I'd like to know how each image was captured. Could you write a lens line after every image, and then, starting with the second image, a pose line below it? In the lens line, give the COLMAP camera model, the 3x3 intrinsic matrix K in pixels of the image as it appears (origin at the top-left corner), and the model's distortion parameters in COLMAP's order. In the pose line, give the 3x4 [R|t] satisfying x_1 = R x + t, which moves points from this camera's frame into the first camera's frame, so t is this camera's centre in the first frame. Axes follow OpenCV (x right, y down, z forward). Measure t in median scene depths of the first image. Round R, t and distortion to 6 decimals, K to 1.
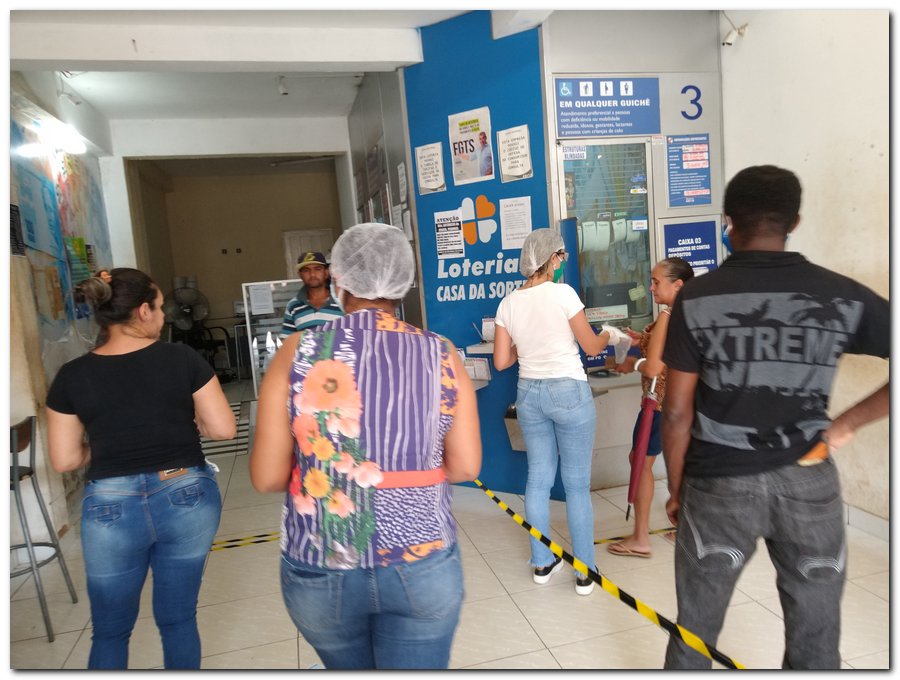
lens RADIAL K [[667.3, 0, 448.7], [0, 667.3, 354.8], [0, 0, 1]] dist [-0.000169, -0.003341]
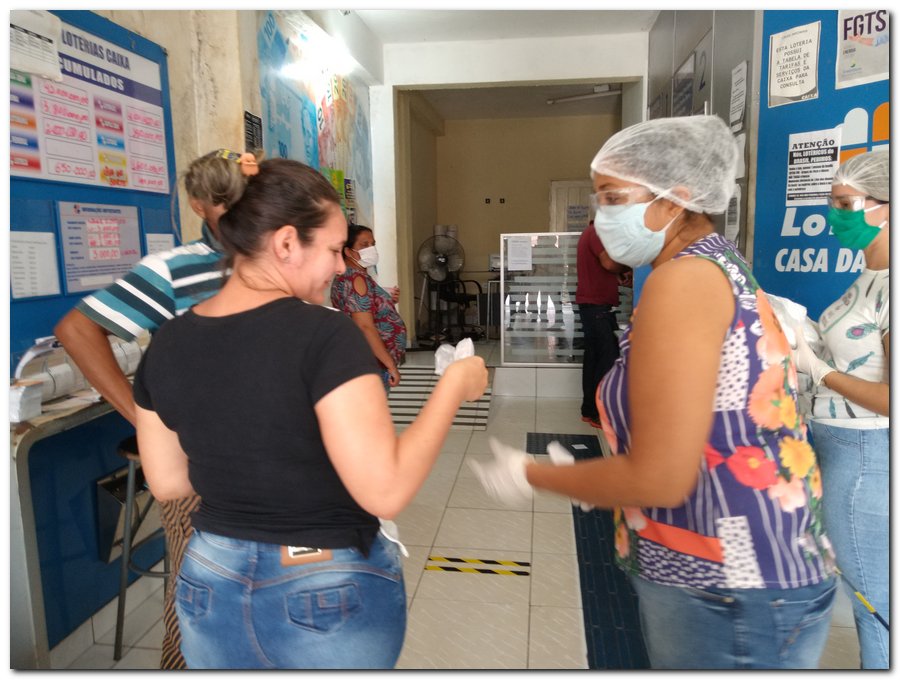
lens RADIAL K [[667.3, 0, 448.7], [0, 667.3, 354.8], [0, 0, 1]] dist [-0.000169, -0.003341]
pose [[0.925674, 0.133256, -0.354078, -0.052517], [-0.114253, 0.990681, 0.074146, -0.007545], [0.360658, -0.028181, 0.932272, 0.198123]]
